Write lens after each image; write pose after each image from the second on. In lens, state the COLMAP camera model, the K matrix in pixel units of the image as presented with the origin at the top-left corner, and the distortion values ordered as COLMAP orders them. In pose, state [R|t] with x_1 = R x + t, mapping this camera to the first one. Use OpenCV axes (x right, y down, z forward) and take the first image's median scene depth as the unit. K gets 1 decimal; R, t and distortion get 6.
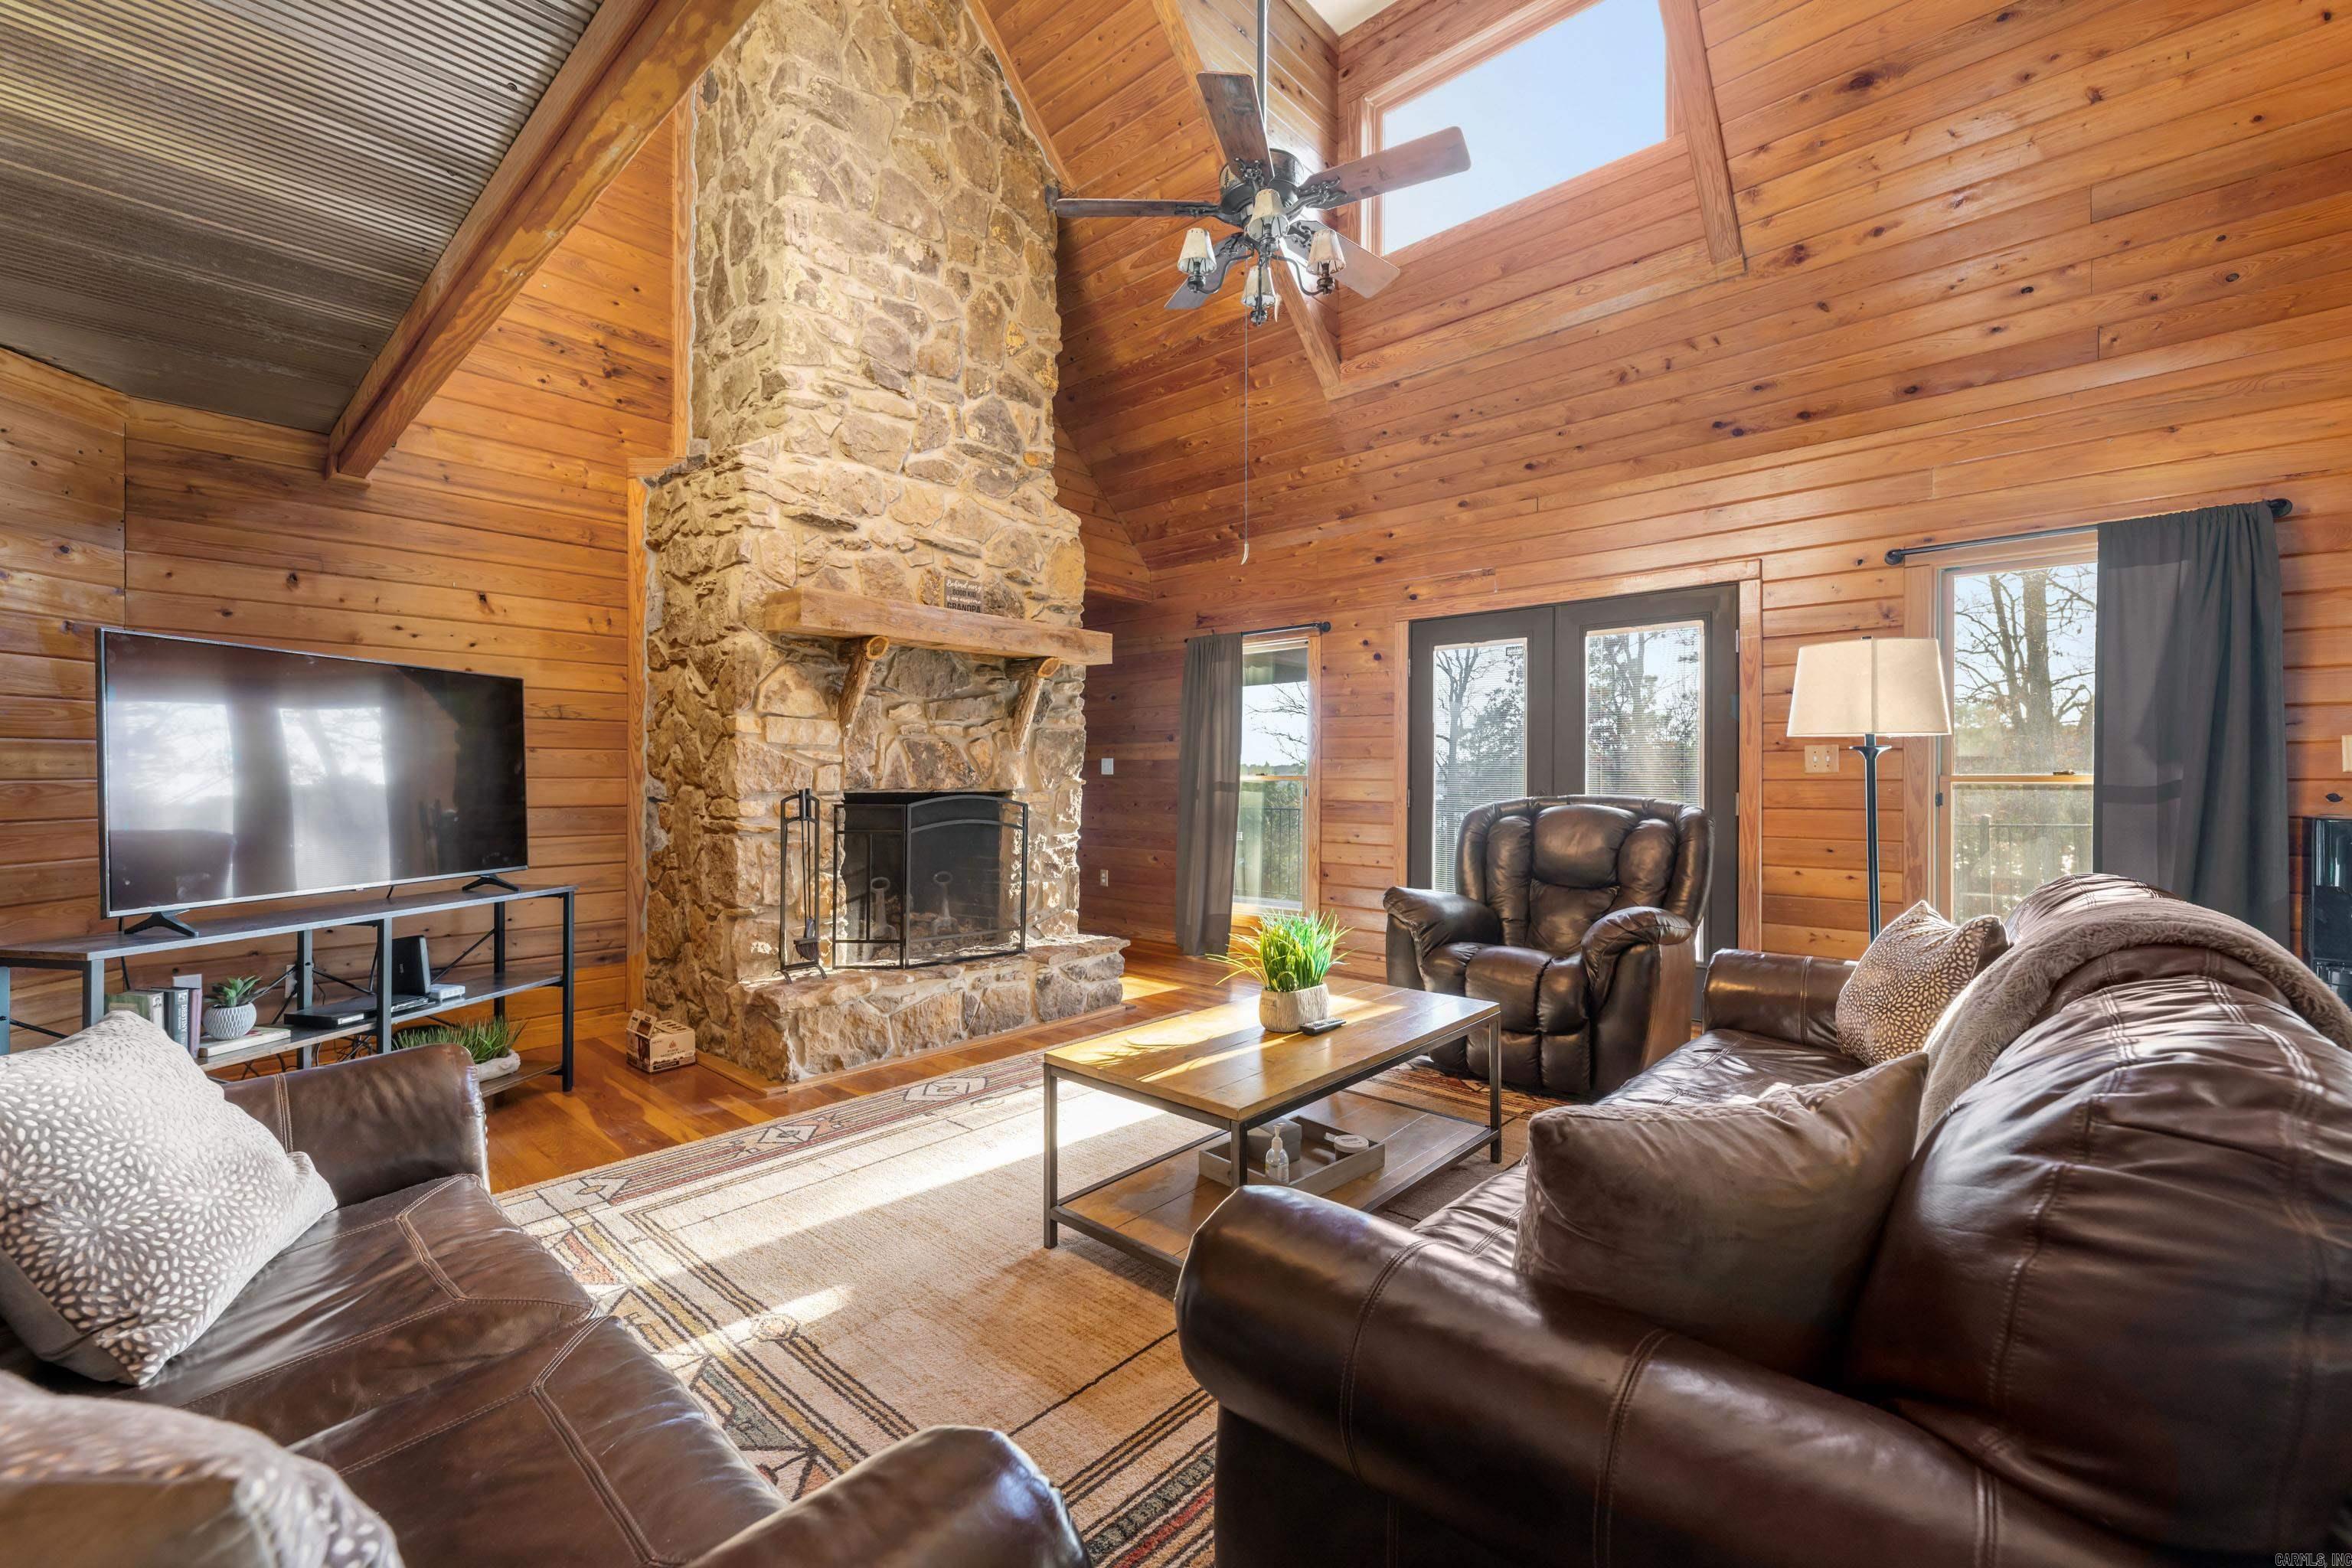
lens RADIAL K [[951.2, 0, 1268.2], [0, 951.2, 779.5], [0, 0, 1]] dist [0.001923, 0.000243]
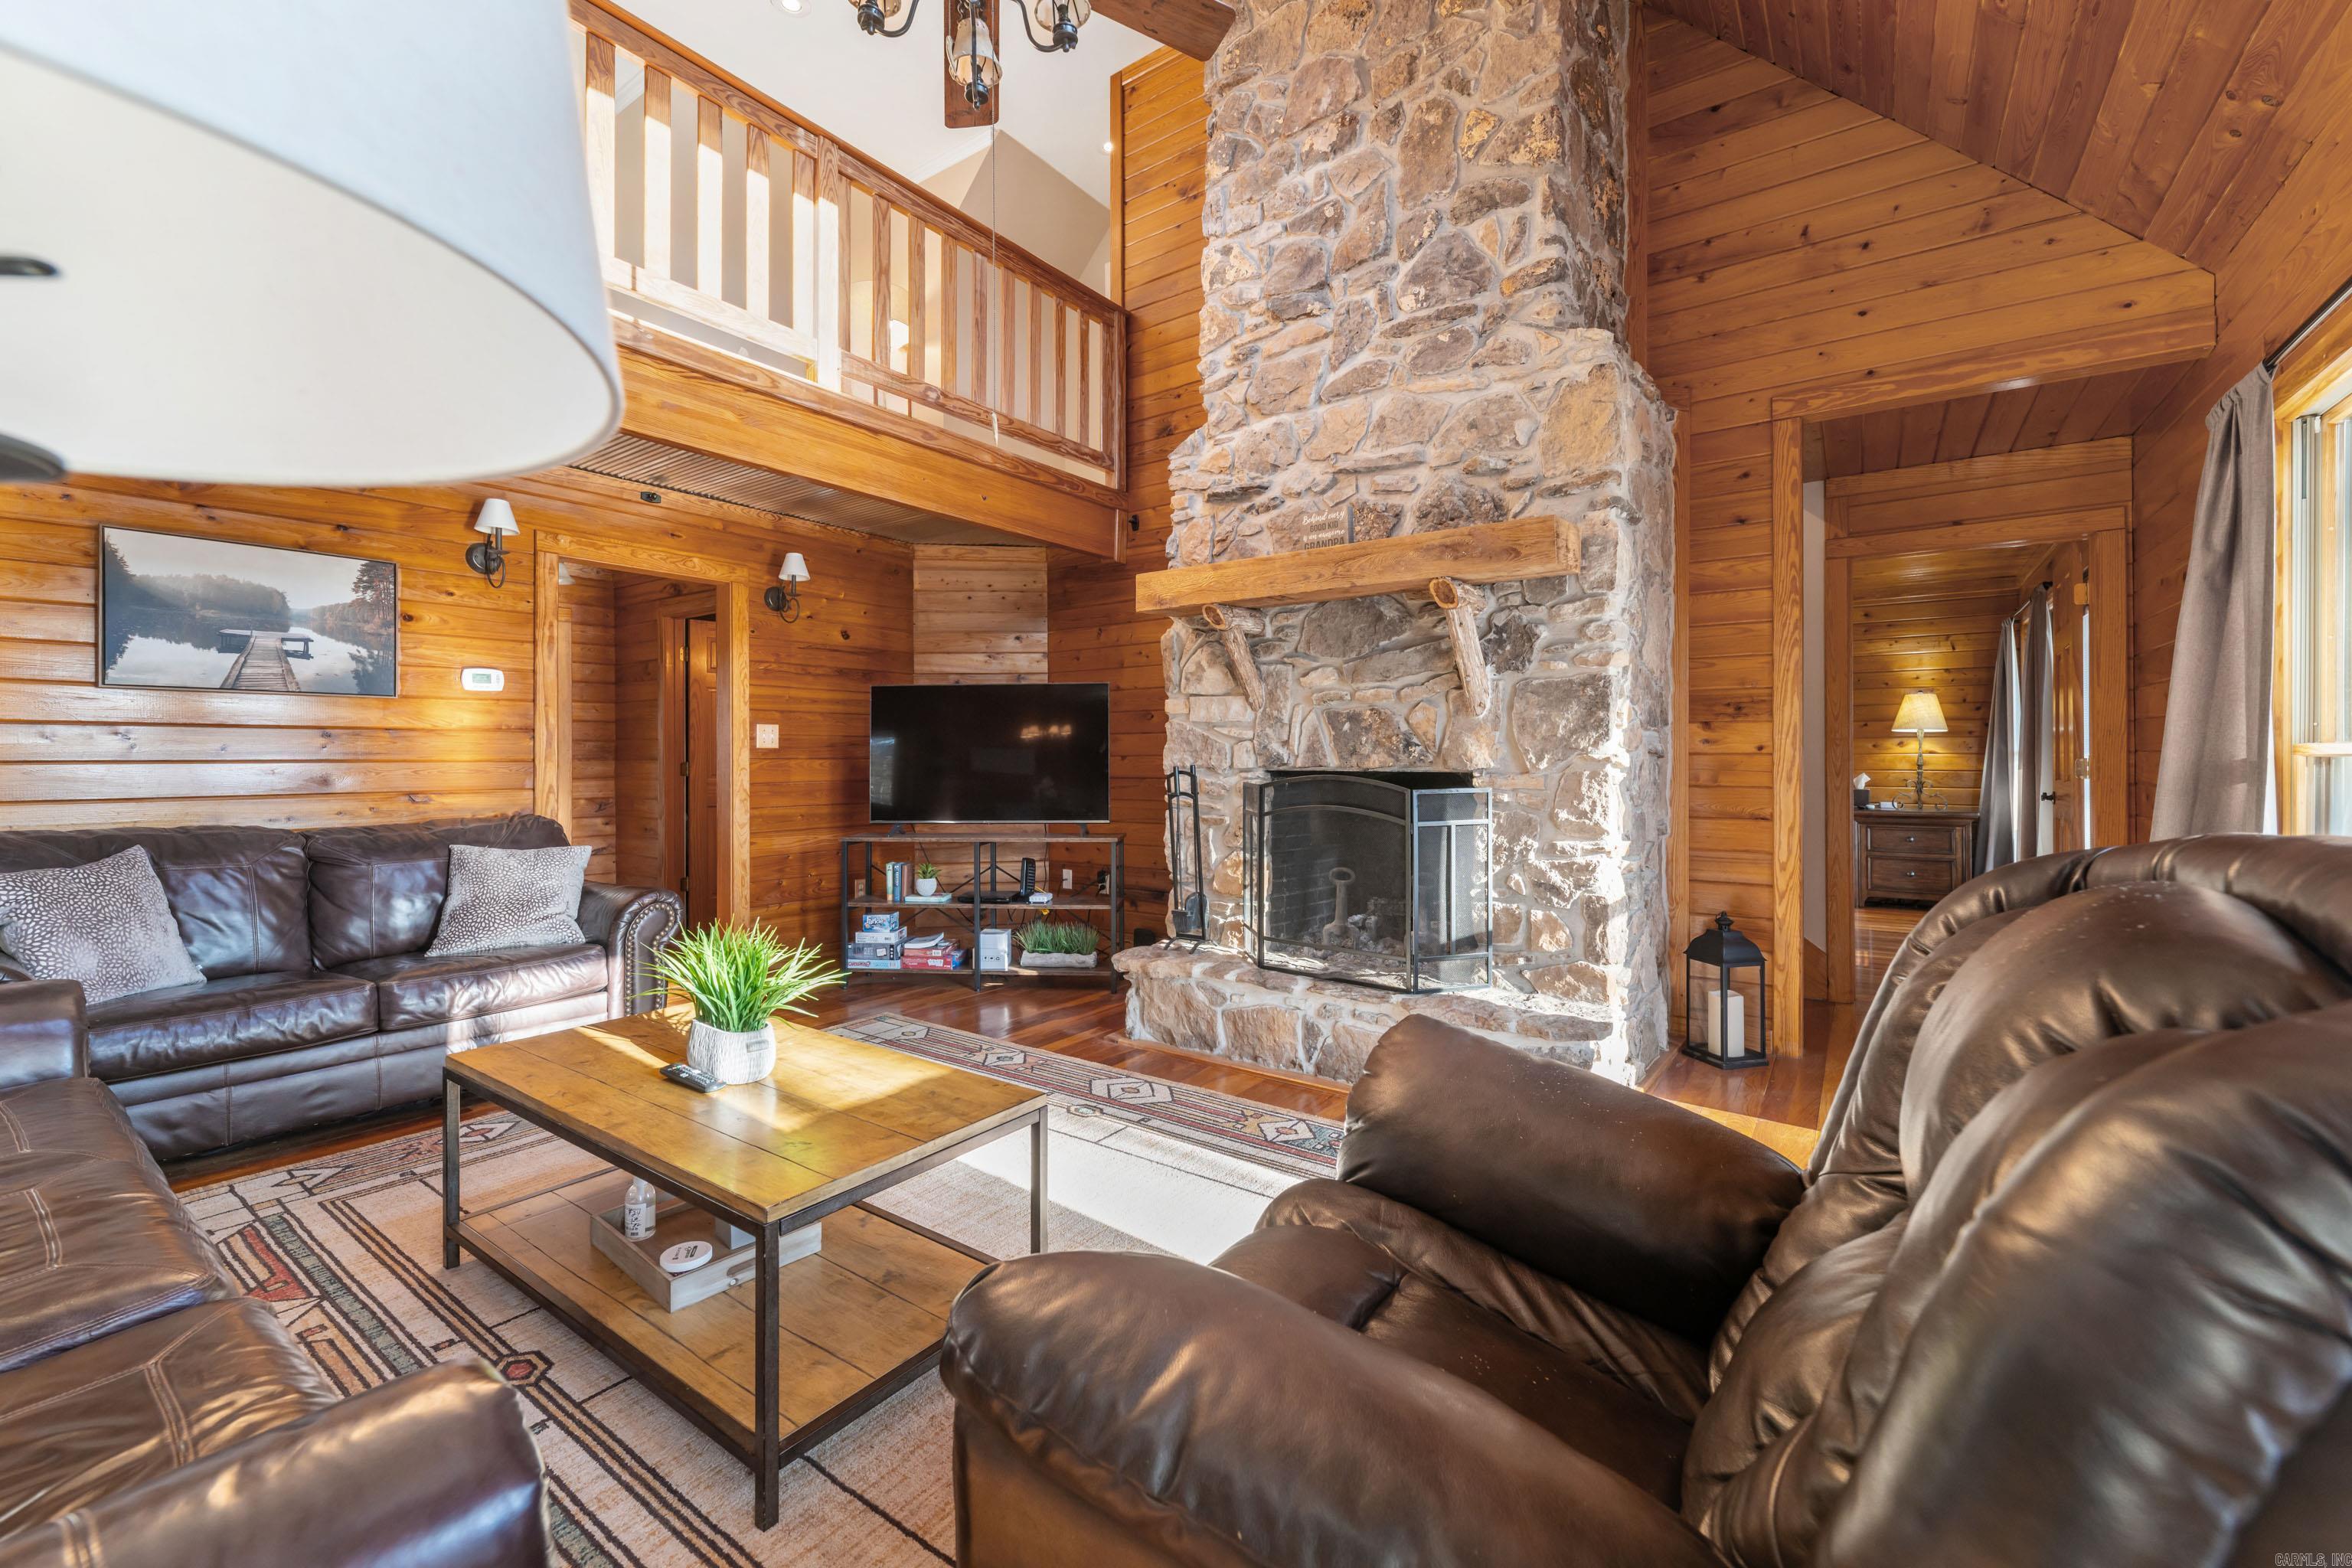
lens RADIAL K [[968.0, 0, 1092.2], [0, 968.0, 757.3], [0, 0, 1]] dist [0.001824, 0.000094]
pose [[0.021325, 0.000563, -0.999772, 0.489058], [0.003159, 0.999995, 0.000630, -0.000030], [0.999768, -0.003171, 0.021323, 0.764570]]
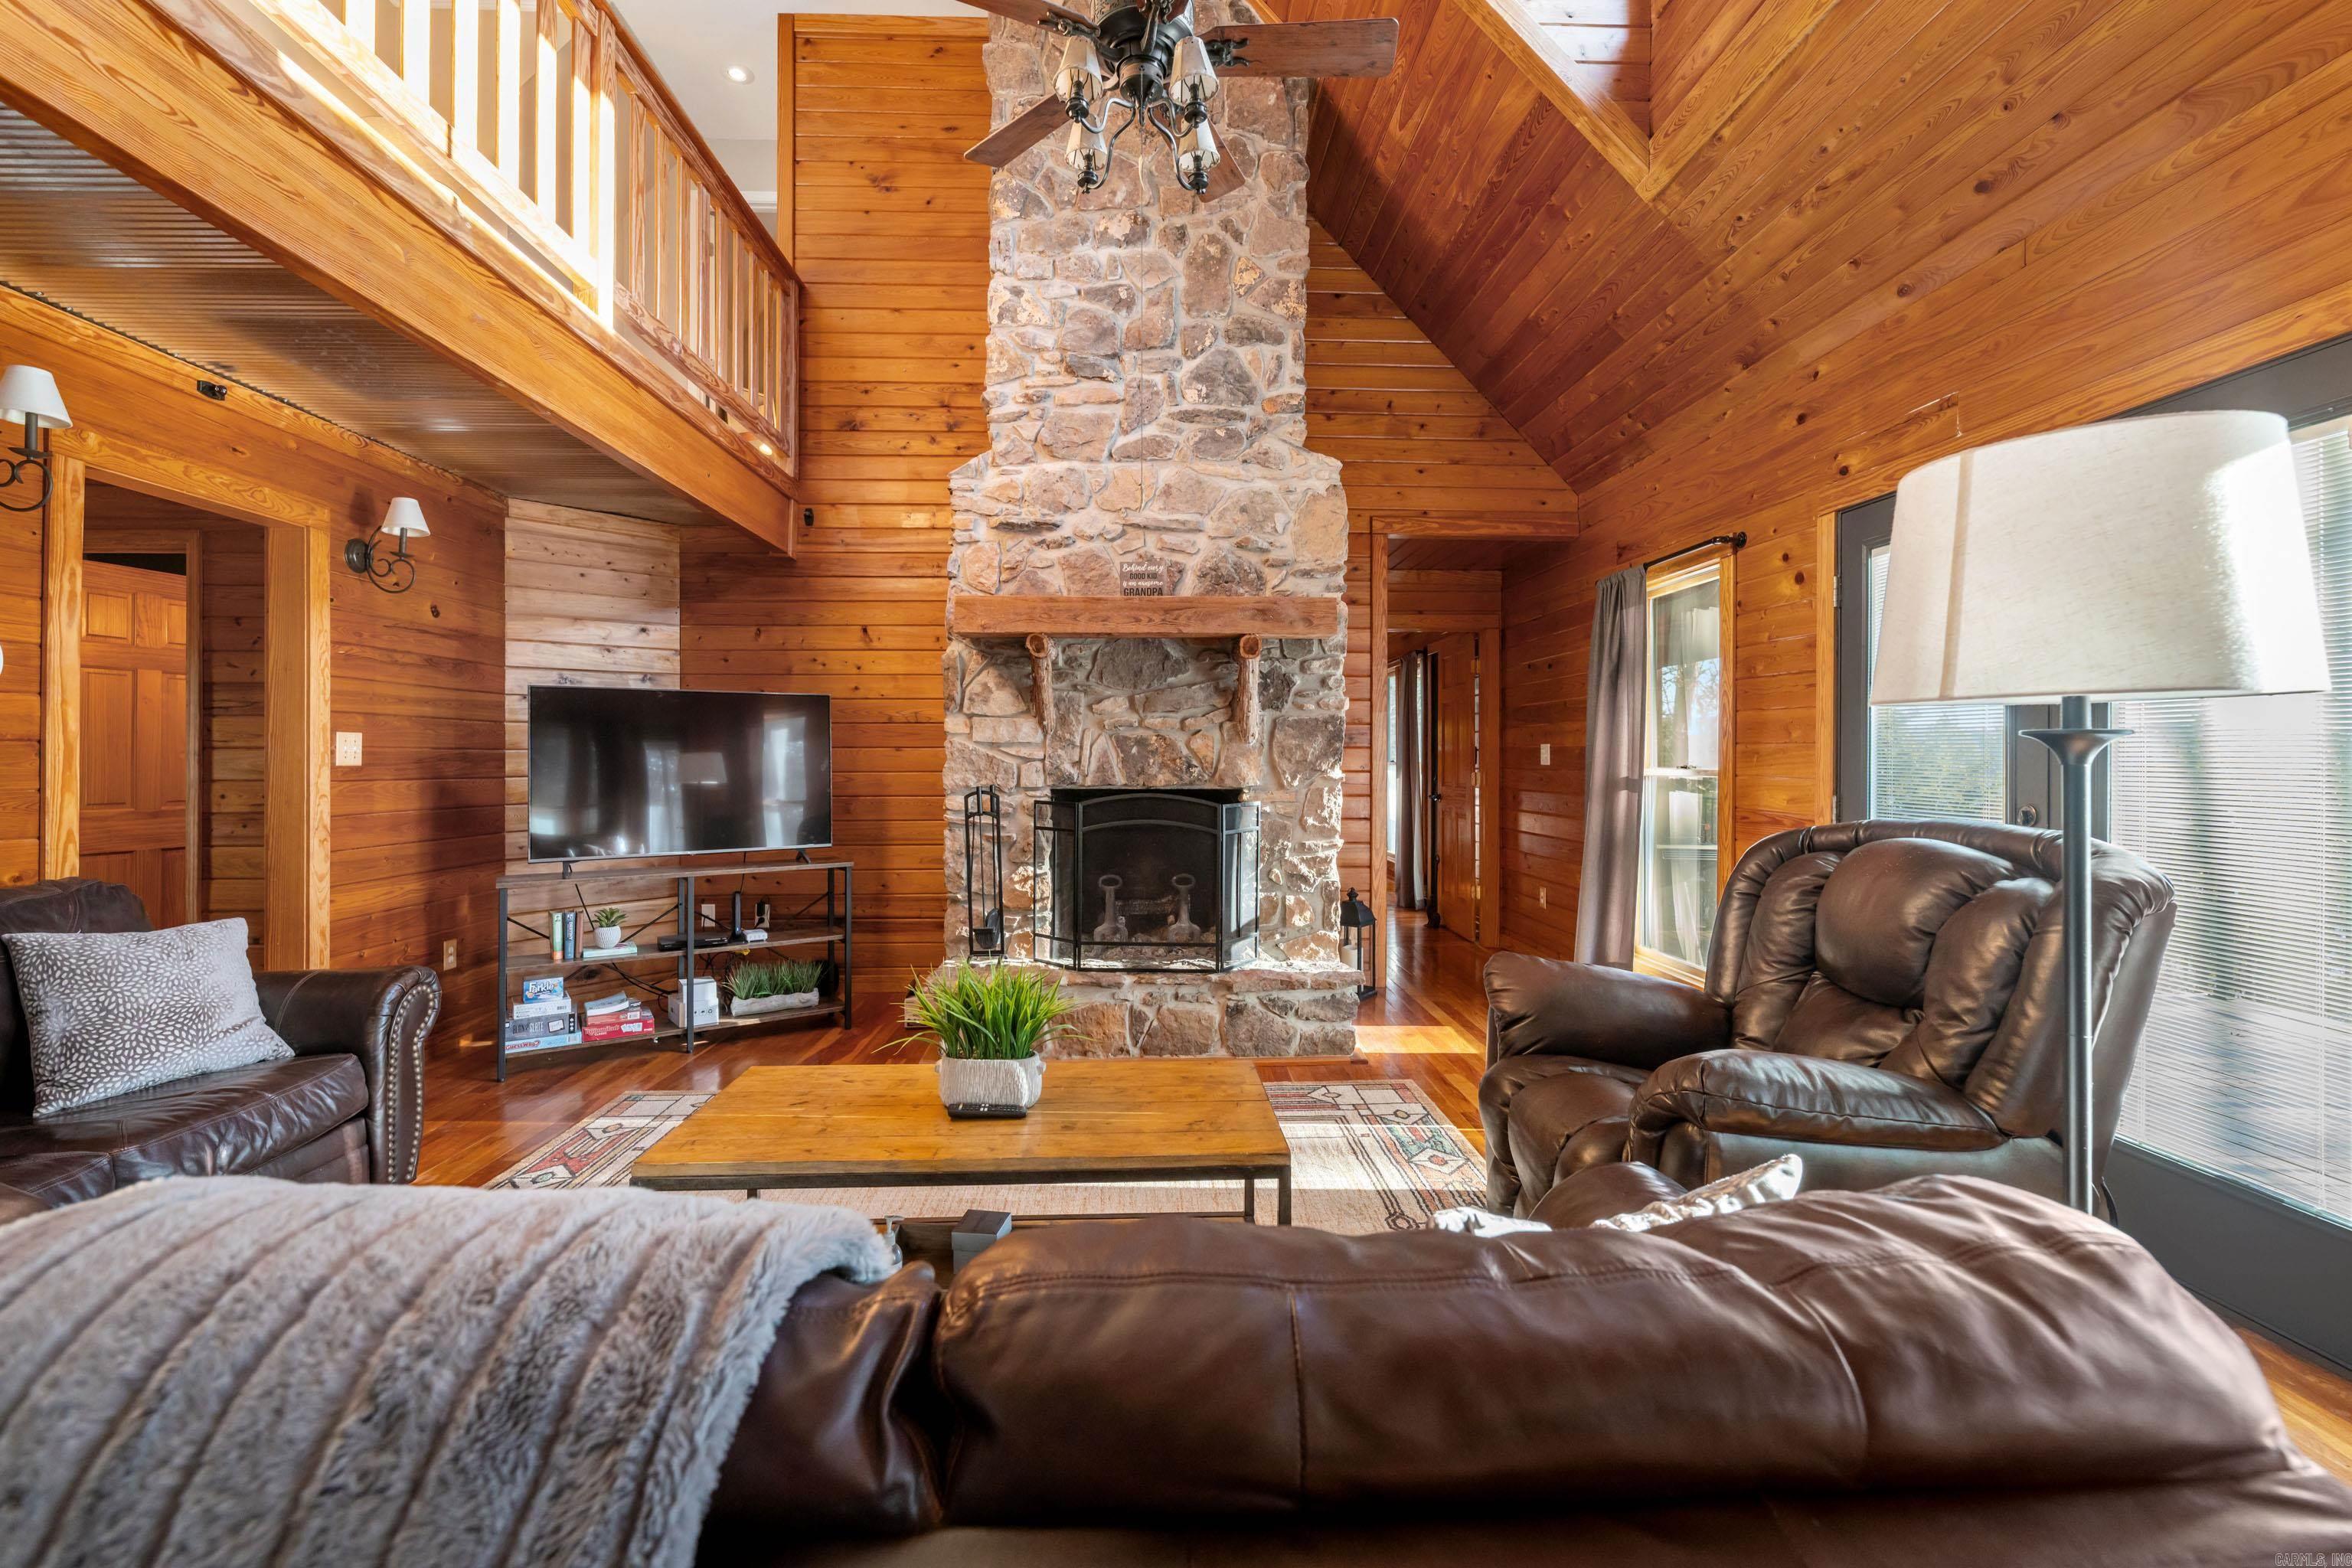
lens RADIAL K [[1079.3, 0, 1175.3], [0, 1079.3, 755.5], [0, 0, 1]] dist [-0.002084, 0.000133]
pose [[0.669822, -0.002728, -0.742516, 0.470876], [0.000479, 0.999995, -0.003242, -0.016595], [0.742521, 0.001816, 0.669820, 0.310186]]
